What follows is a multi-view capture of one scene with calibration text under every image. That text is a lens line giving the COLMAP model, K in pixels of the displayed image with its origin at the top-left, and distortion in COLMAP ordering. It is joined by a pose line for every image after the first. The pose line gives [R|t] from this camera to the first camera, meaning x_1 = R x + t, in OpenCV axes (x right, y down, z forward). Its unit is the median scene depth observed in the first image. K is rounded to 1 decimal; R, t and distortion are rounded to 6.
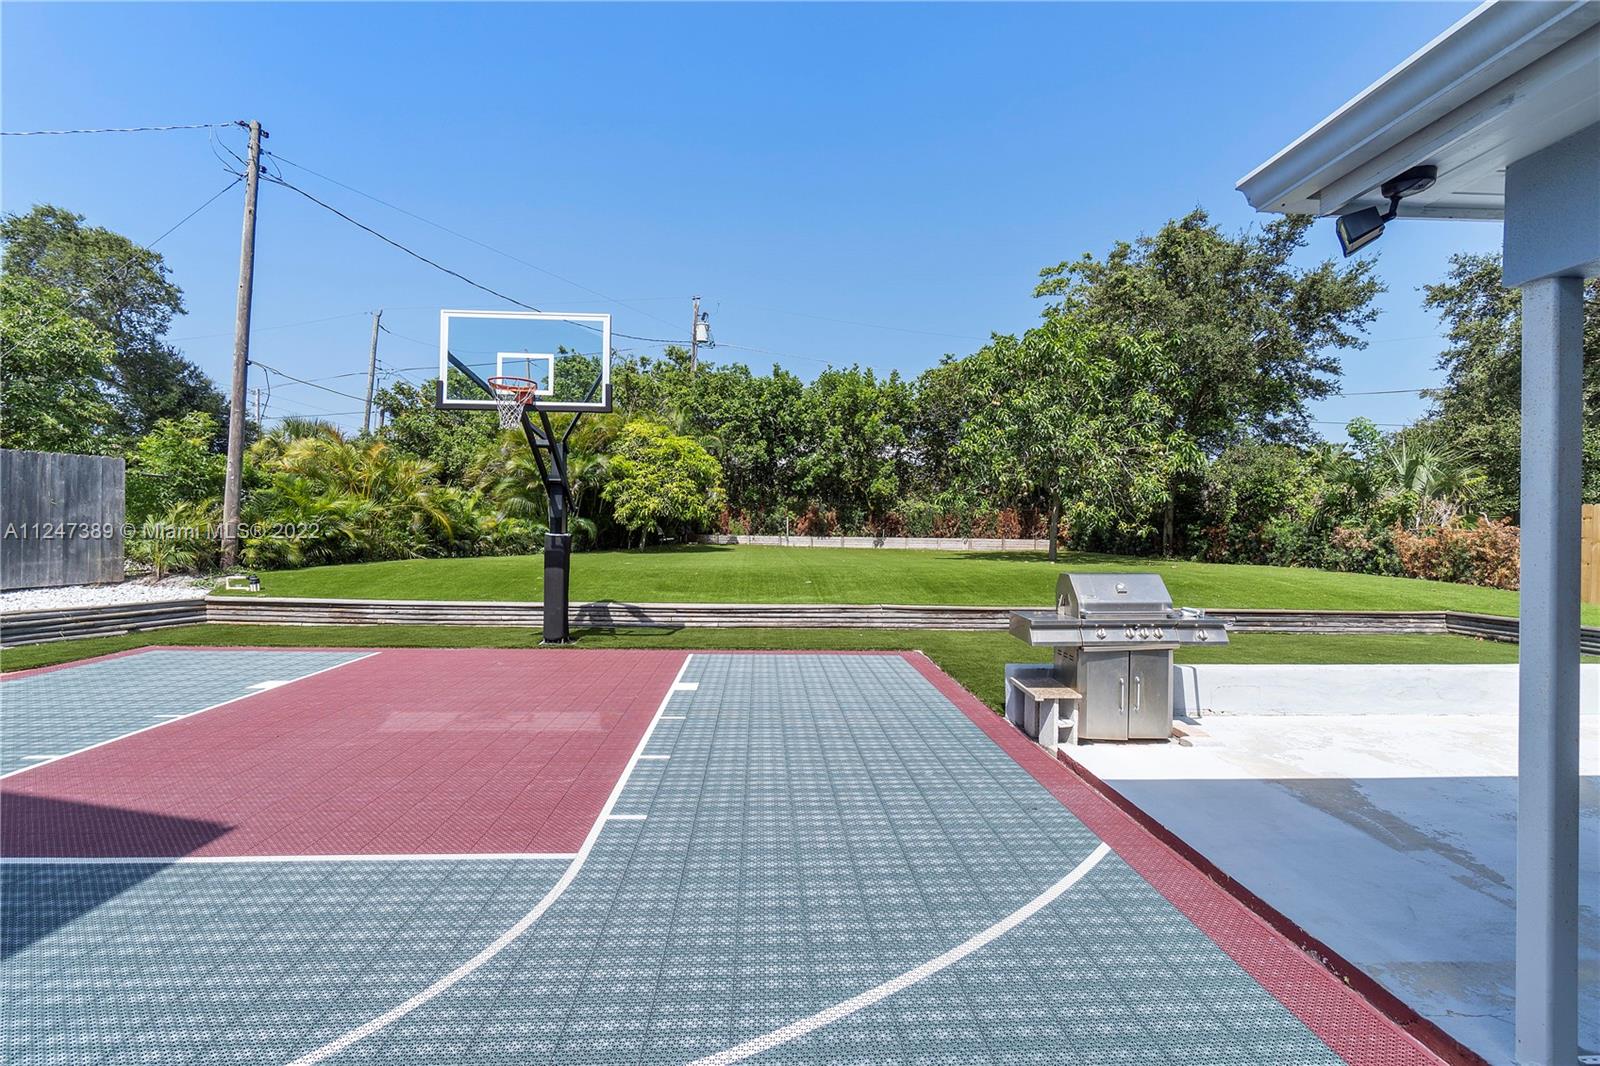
lens RADIAL K [[695.4, 0, 810.0], [0, 695.4, 529.1], [0, 0, 1]] dist [-0.000714, 0.000718]
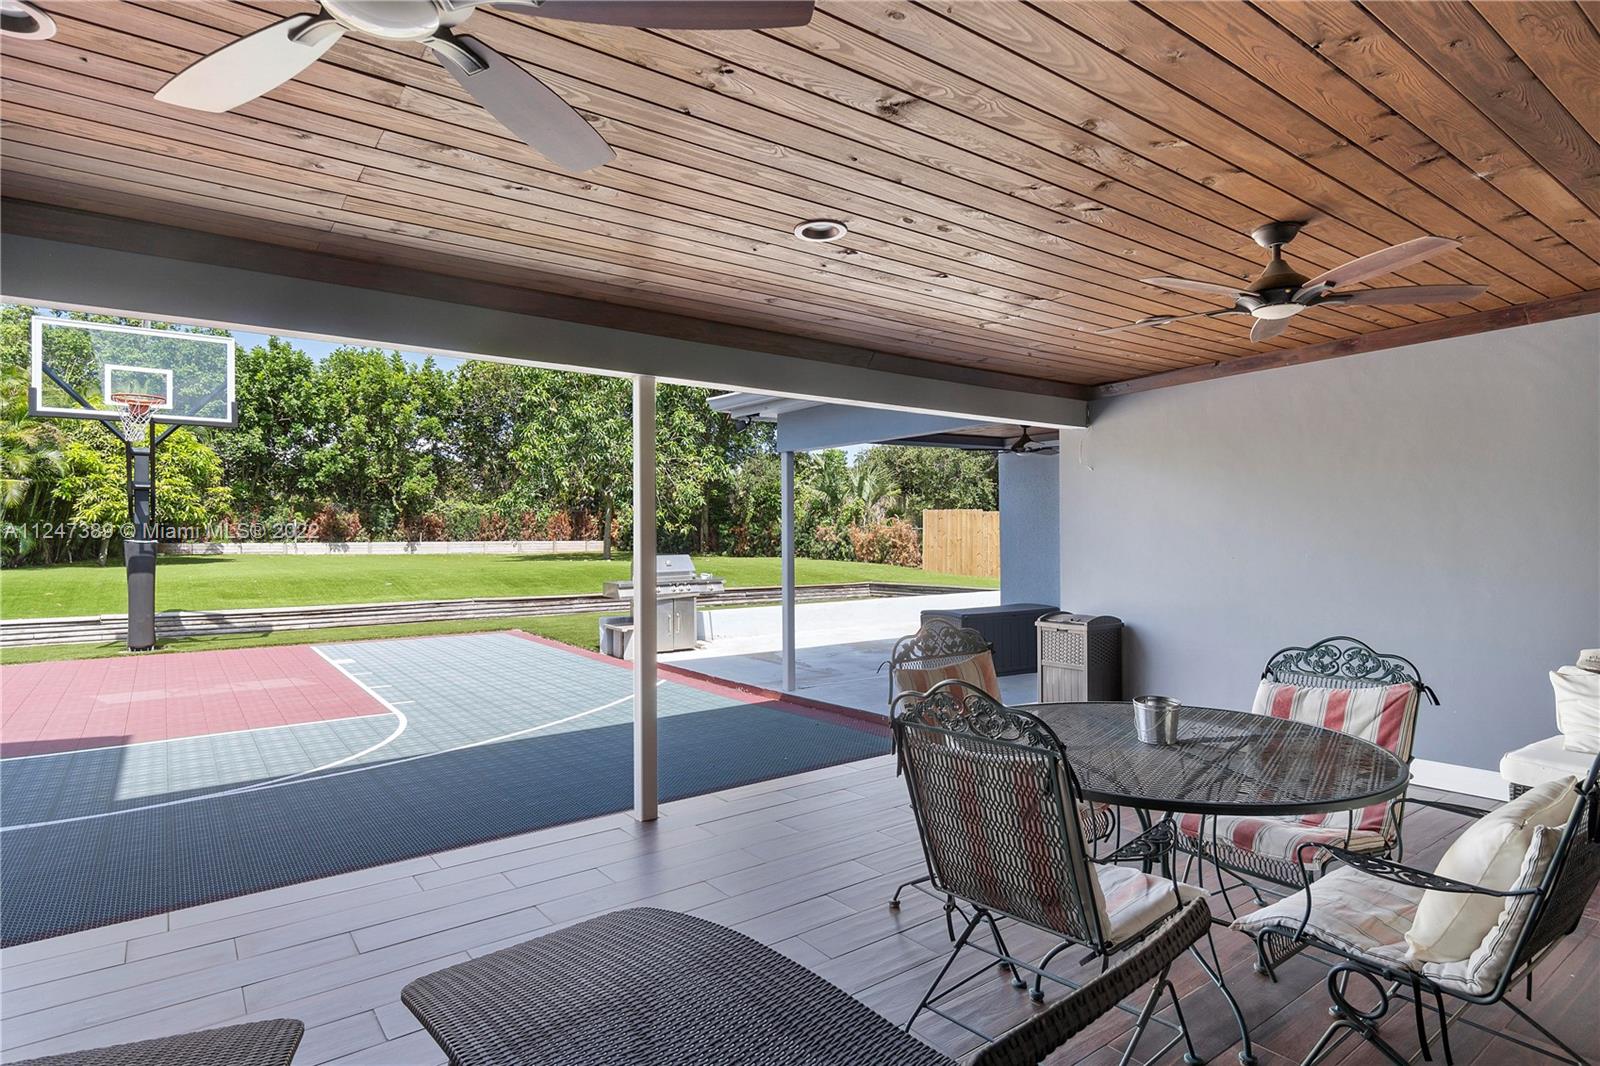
lens RADIAL K [[843.8, 0, 802.2], [0, 843.8, 534.0], [0, 0, 1]] dist [0.005031, -0.000066]
pose [[0.834968, -0.015334, 0.550085, -0.119406], [0.013712, 0.999881, 0.007060, 0.001009], [-0.550128, 0.001648, 0.835079, -0.260817]]
